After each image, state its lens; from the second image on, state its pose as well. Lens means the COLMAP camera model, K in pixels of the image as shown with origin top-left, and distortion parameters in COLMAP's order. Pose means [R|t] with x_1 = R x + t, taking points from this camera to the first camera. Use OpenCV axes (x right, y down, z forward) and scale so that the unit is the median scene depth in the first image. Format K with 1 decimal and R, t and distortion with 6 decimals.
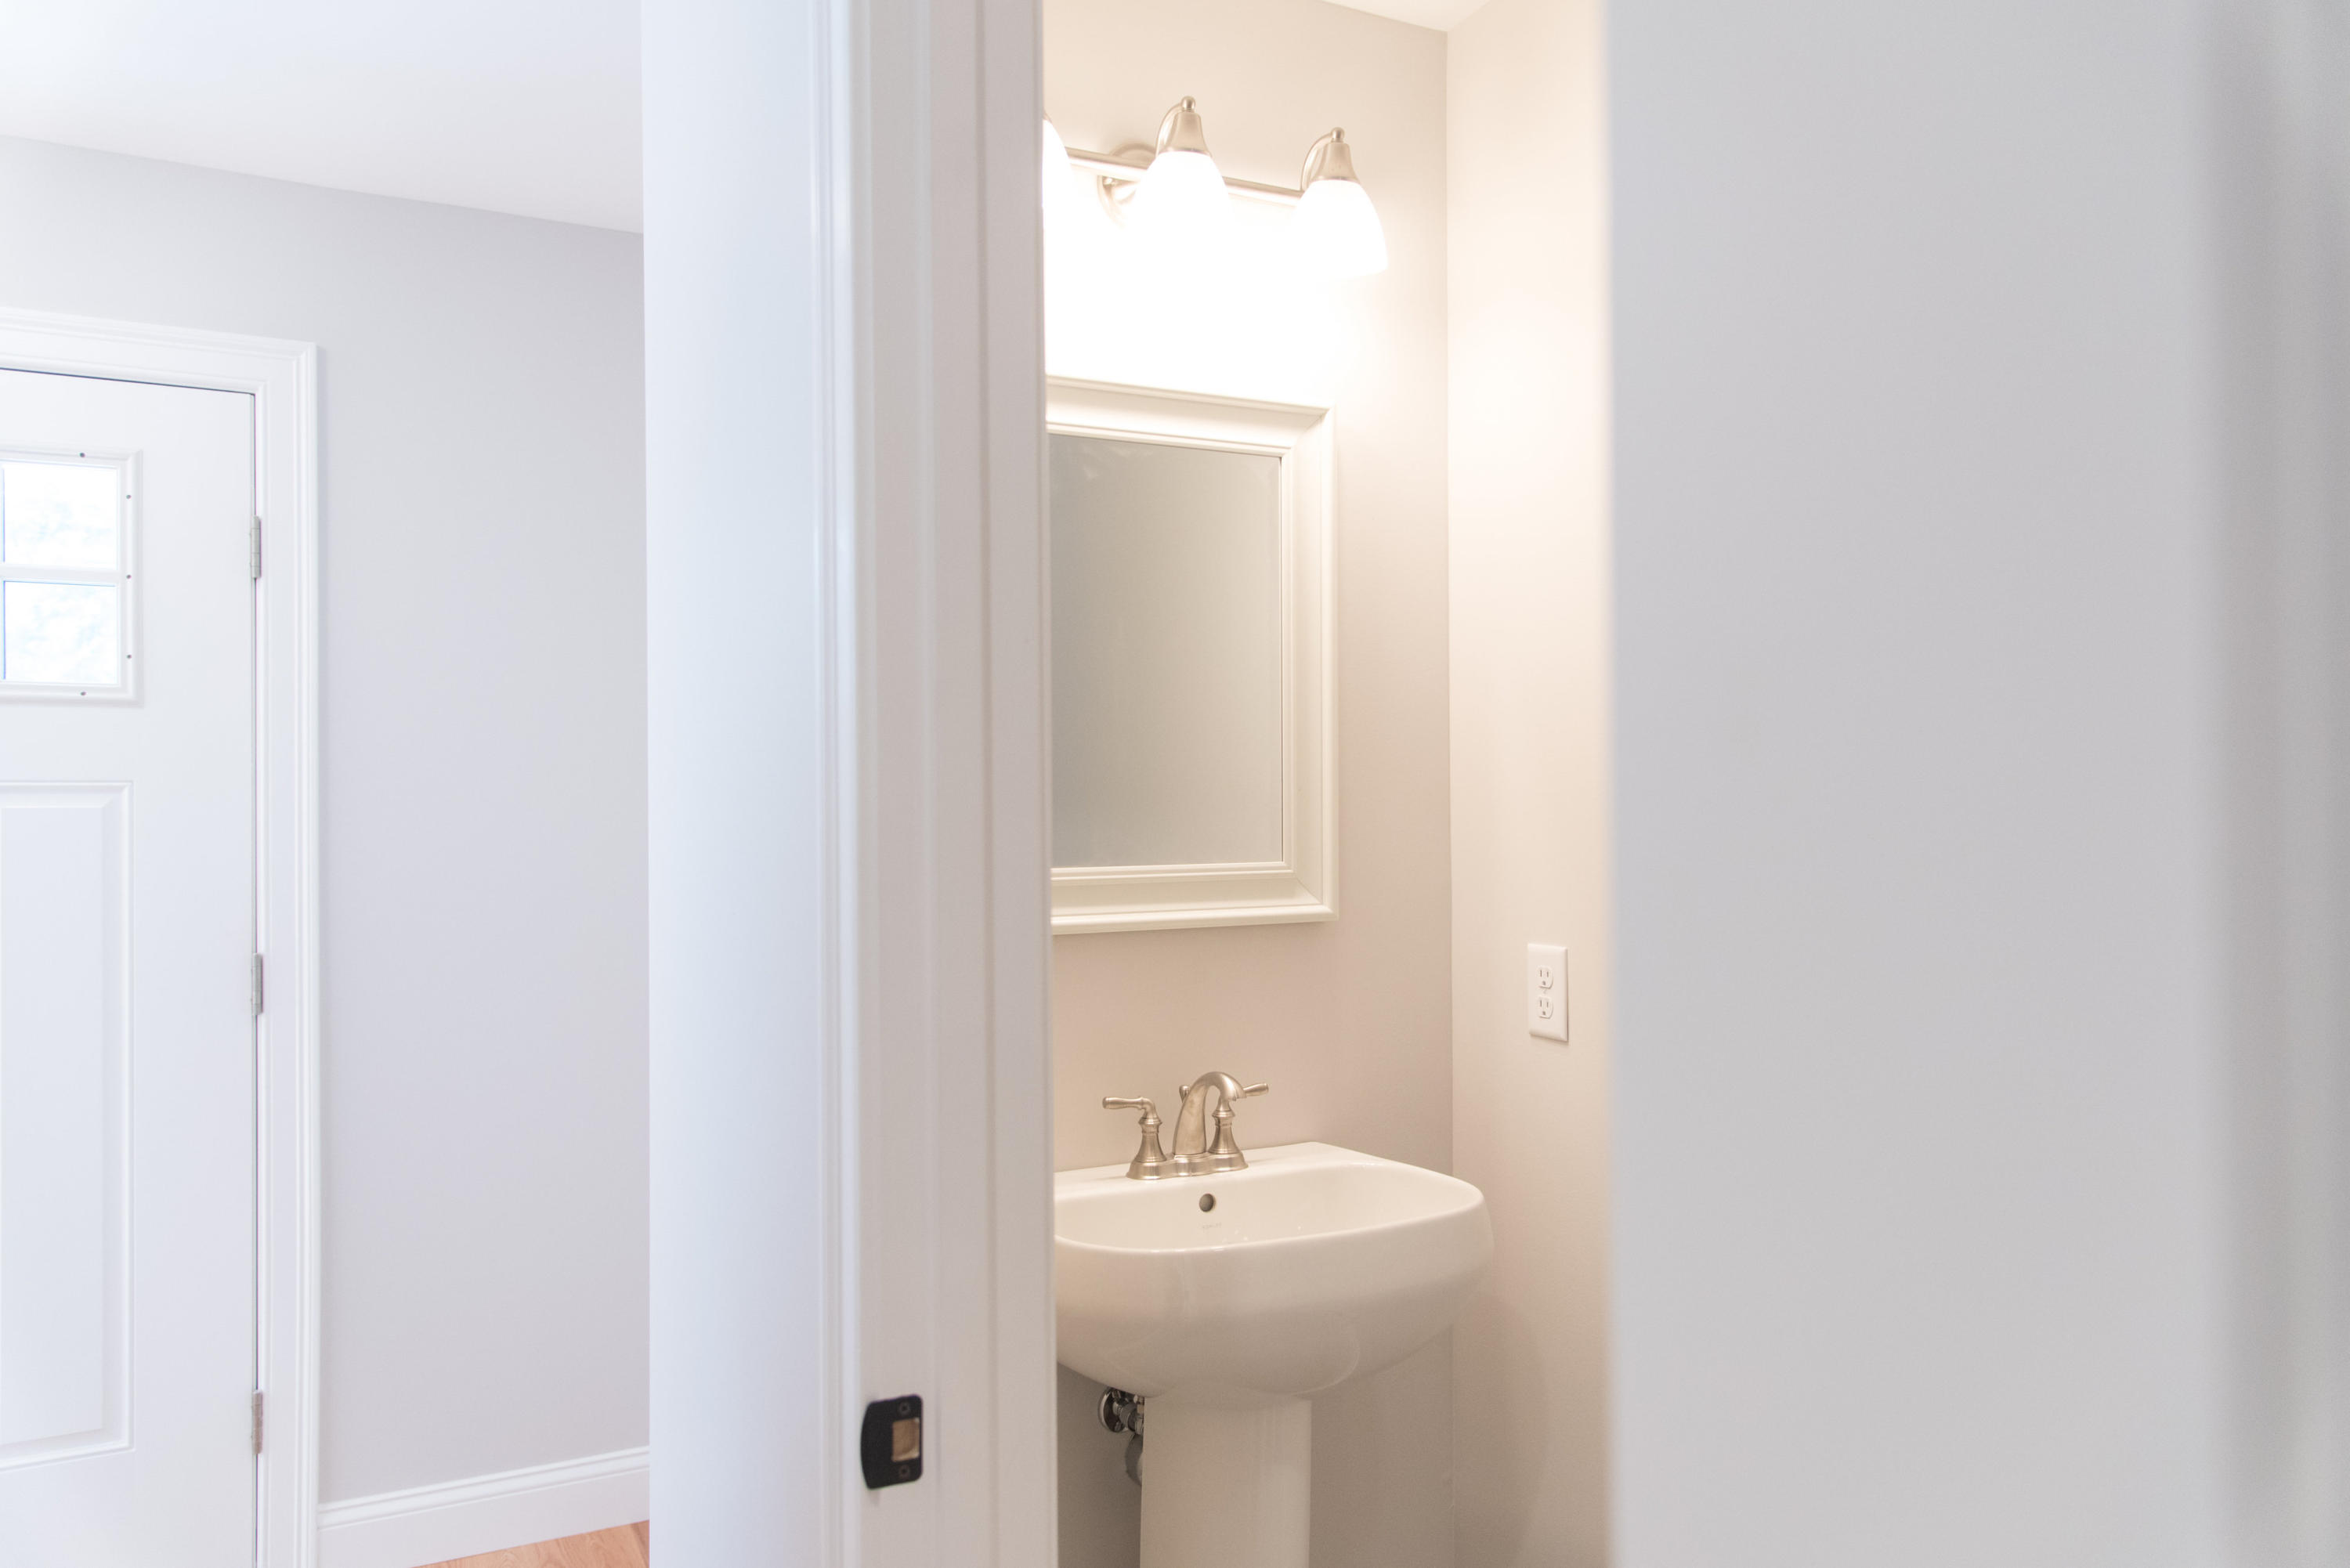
lens RADIAL K [[1610.1, 0, 1169.4], [0, 1610.1, 788.3], [0, 0, 1]] dist [0.034556, -0.032899]
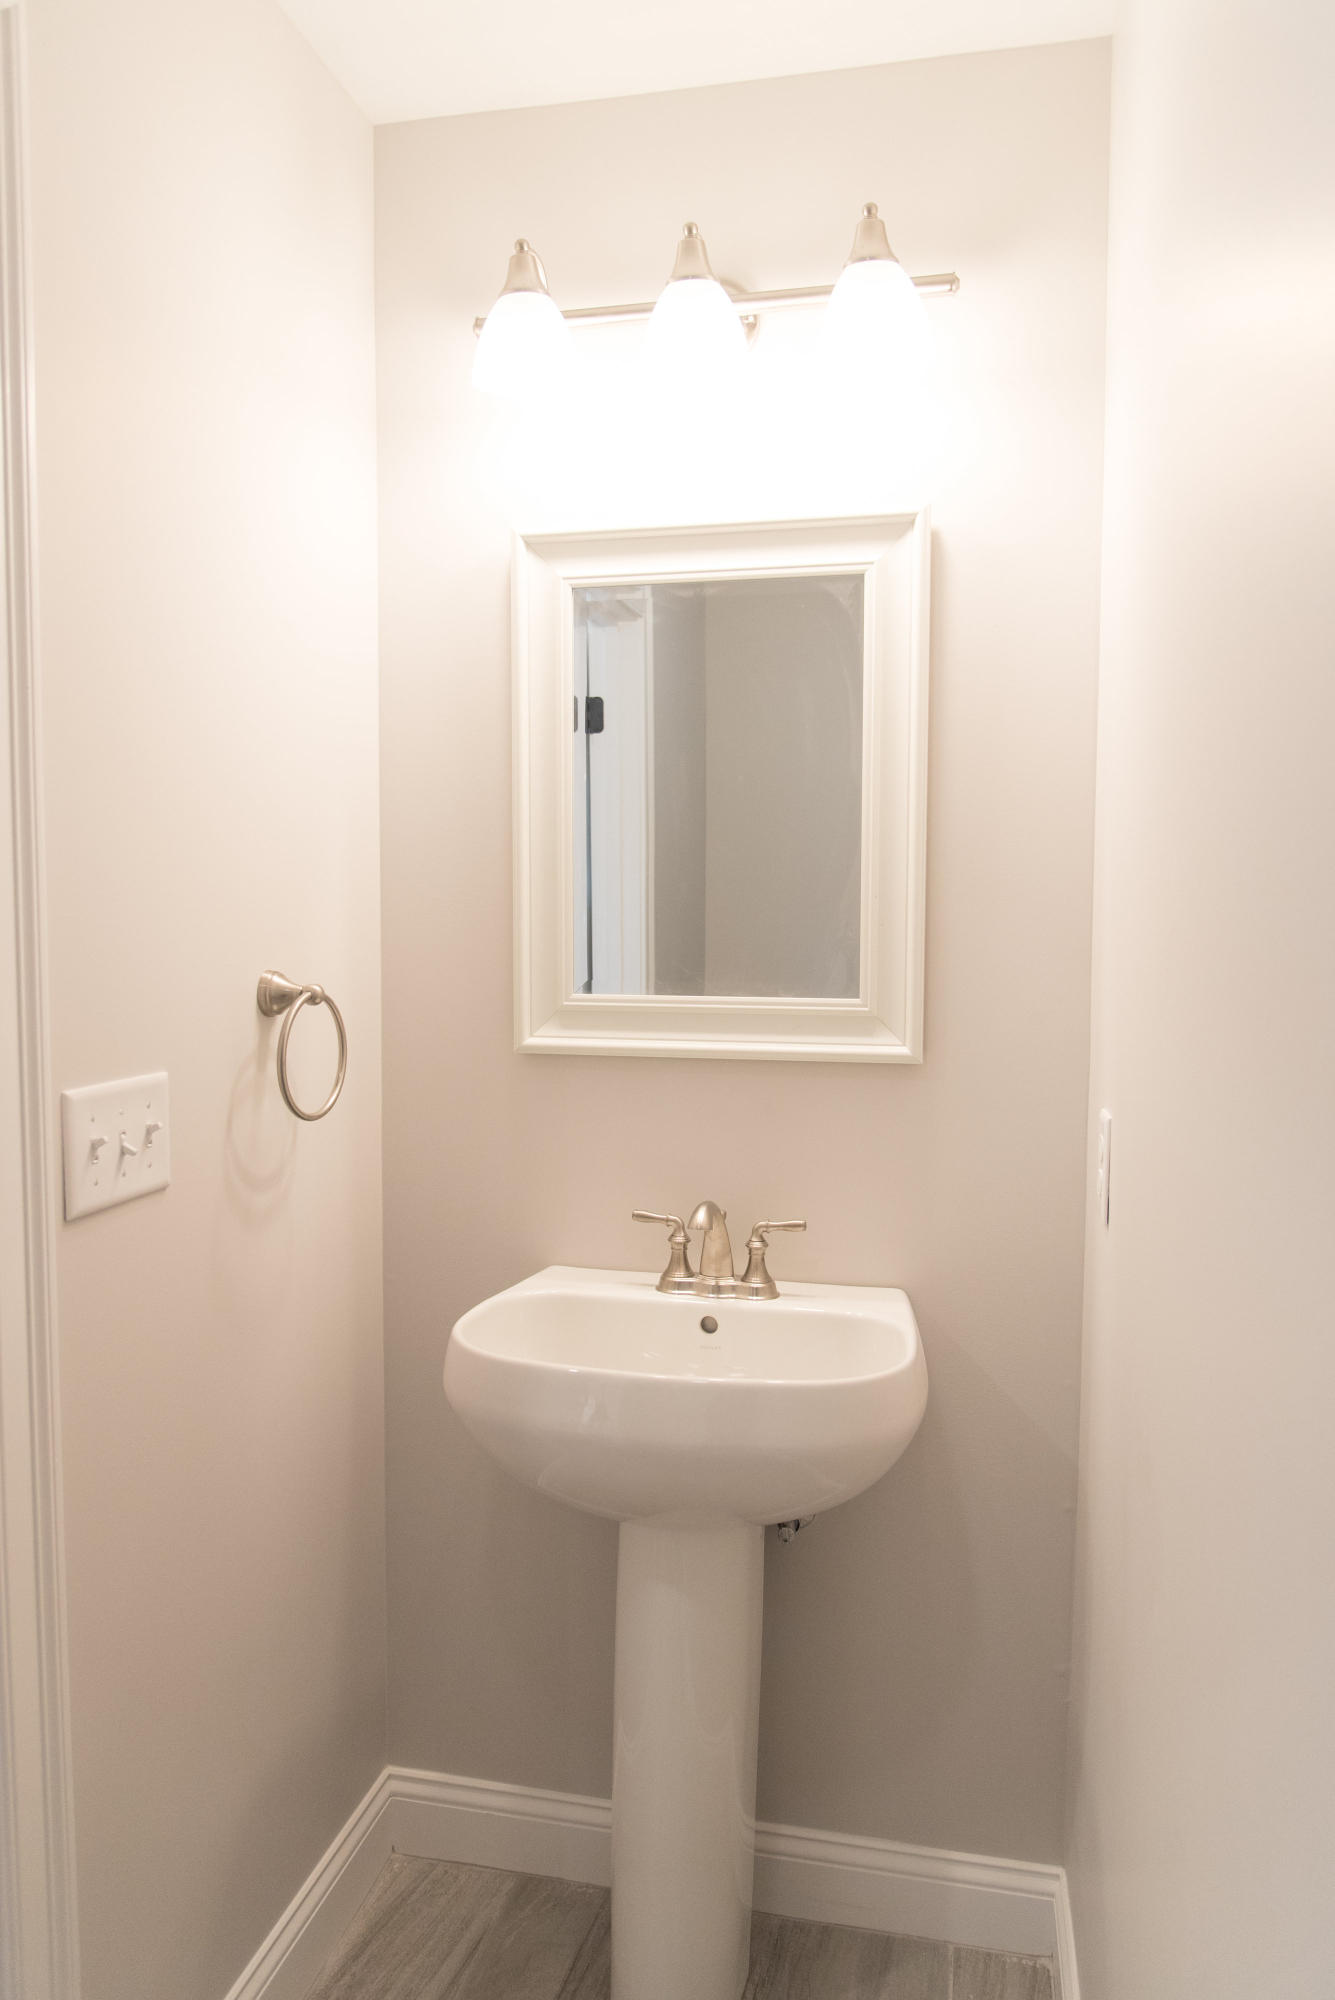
lens RADIAL K [[1399.3, 0, 667.5], [0, 1399.3, 1000.0], [0, 0, 1]] dist [0.004347, -0.000847]
pose [[0.776397, 0.048927, -0.628342, 0.536688], [-0.006786, 0.997573, 0.069293, -0.011824], [0.630208, -0.049535, 0.774845, 0.289852]]
